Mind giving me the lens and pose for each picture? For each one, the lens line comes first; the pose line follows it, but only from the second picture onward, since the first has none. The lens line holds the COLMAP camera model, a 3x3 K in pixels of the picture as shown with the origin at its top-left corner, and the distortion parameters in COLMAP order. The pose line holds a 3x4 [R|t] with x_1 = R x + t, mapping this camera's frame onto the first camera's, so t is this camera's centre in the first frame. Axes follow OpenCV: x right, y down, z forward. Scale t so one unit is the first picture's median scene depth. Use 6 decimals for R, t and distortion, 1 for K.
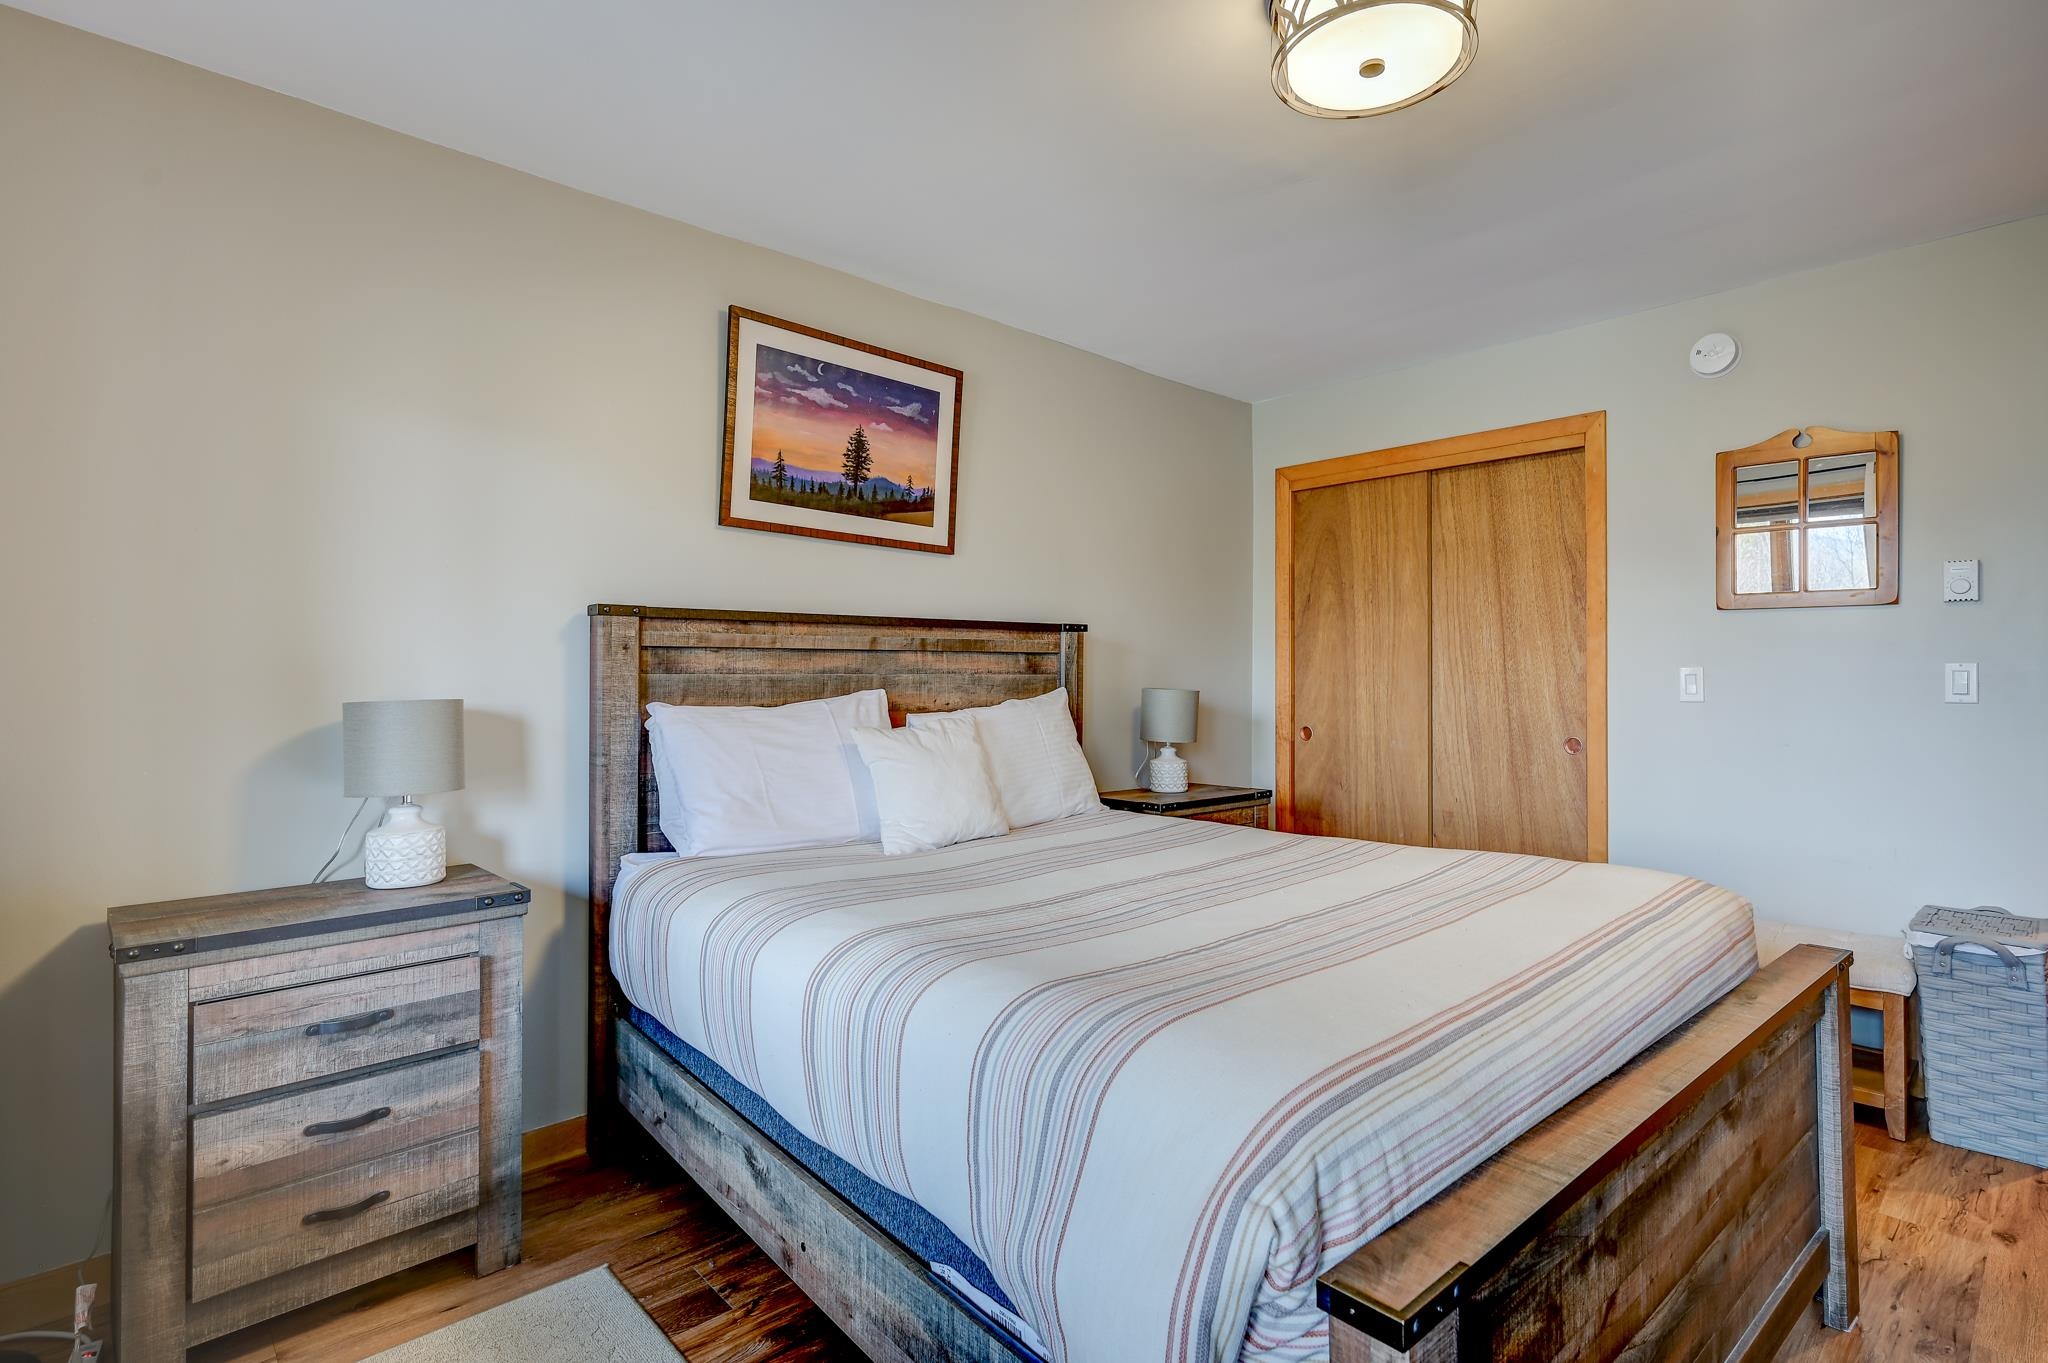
lens RADIAL K [[981.9, 0, 1025.8], [0, 981.9, 678.7], [0, 0, 1]] dist [-0.001215, 0.000425]
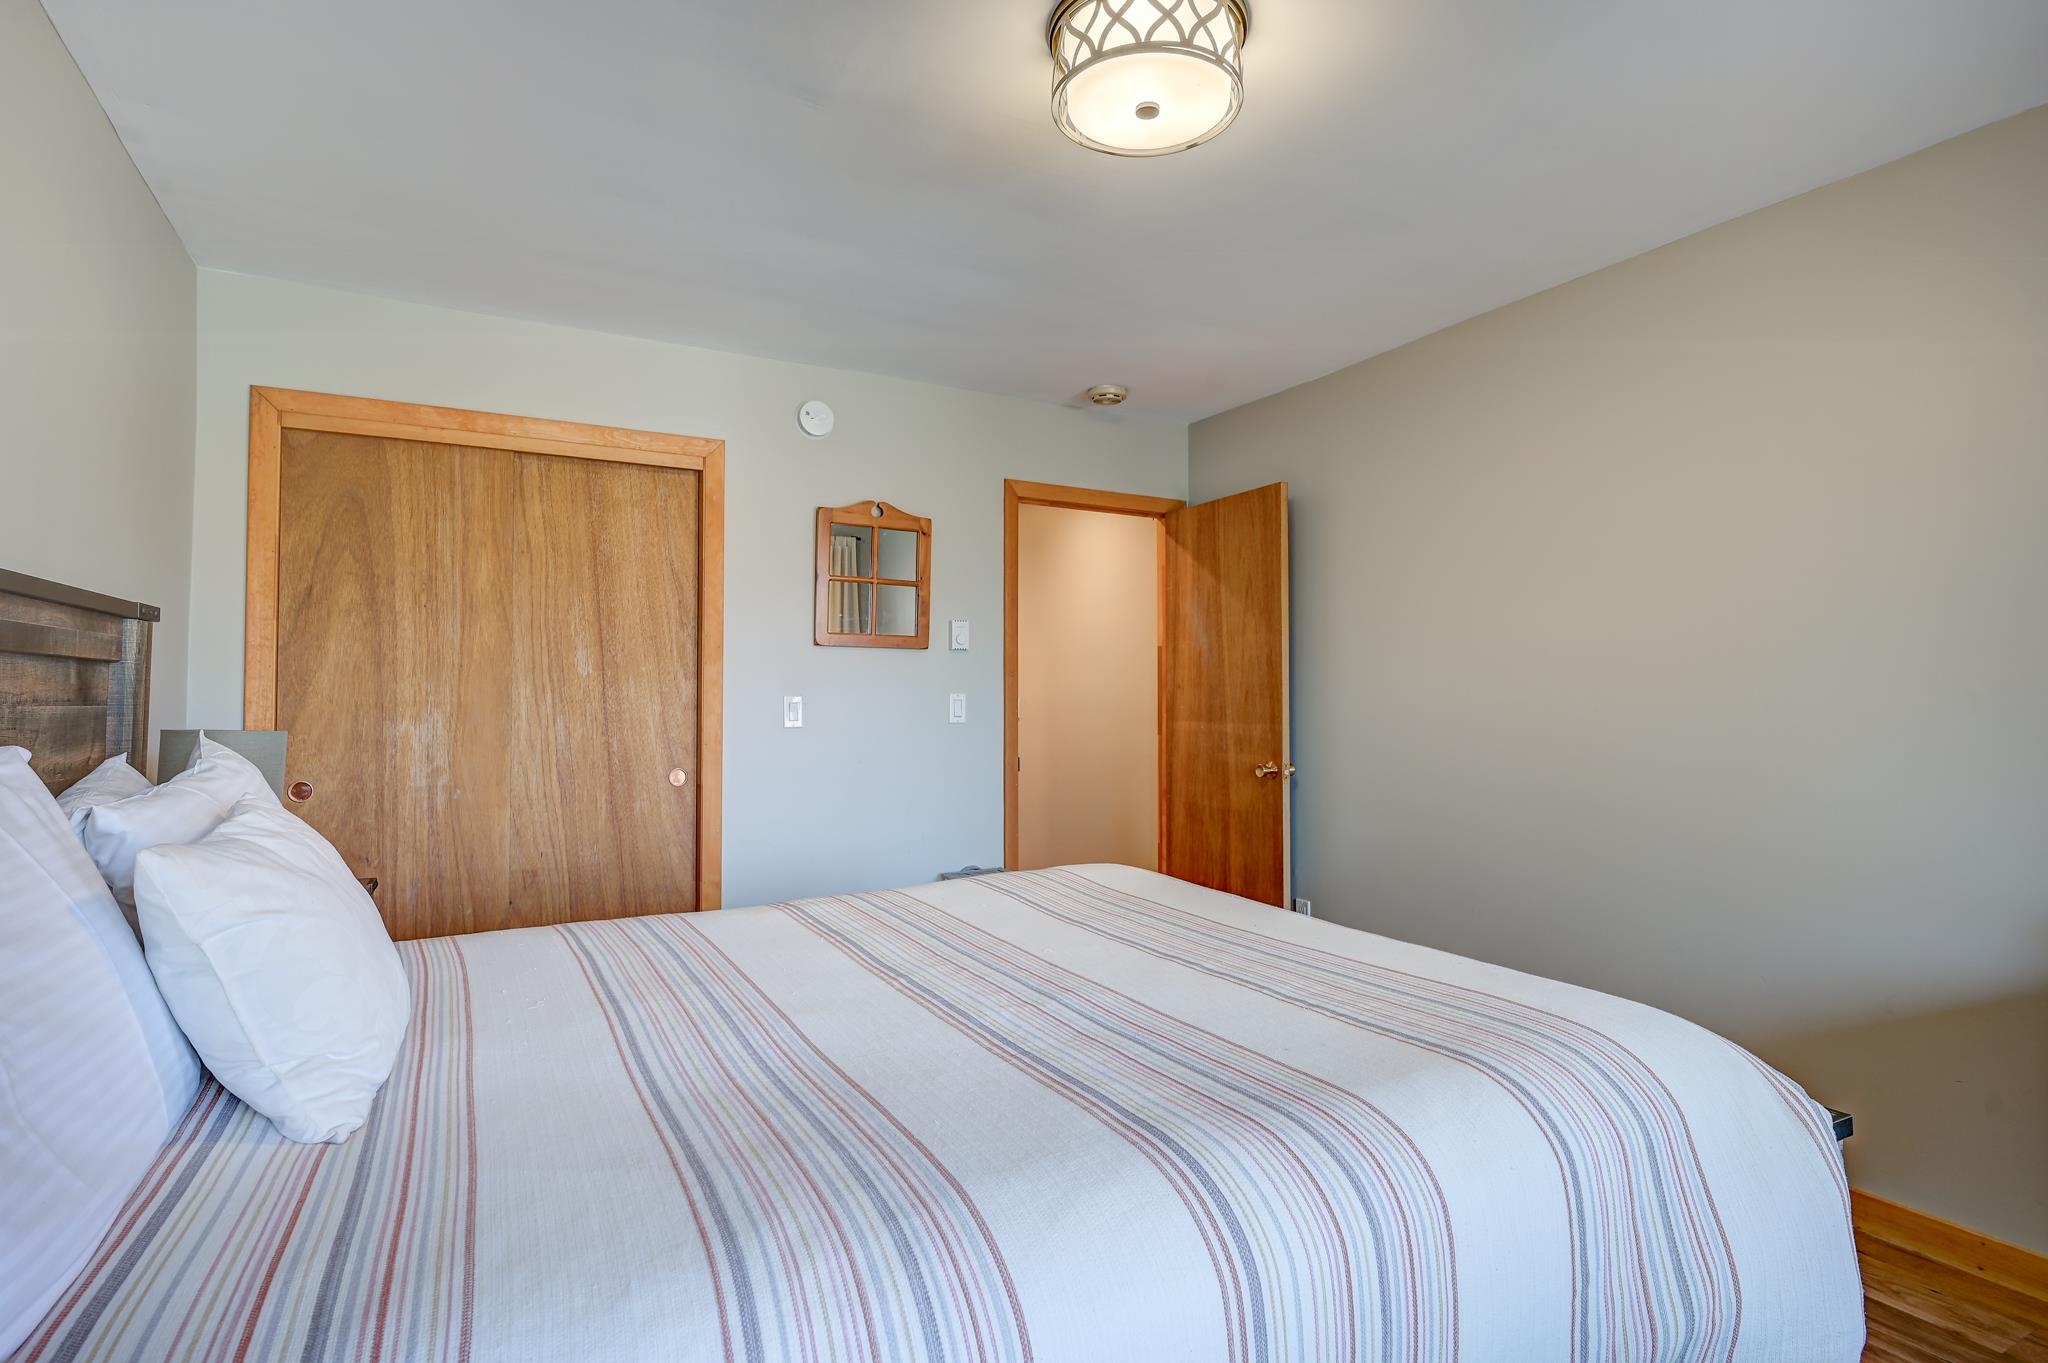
lens RADIAL K [[1043.8, 0, 1029.9], [0, 1043.8, 680.6], [0, 0, 1]] dist [-0.002585, -0.000500]
pose [[0.238625, 0.018636, 0.970933, -0.384857], [0.005481, 0.999774, -0.020537, -0.003718], [-0.971096, 0.010222, 0.238469, 0.460494]]
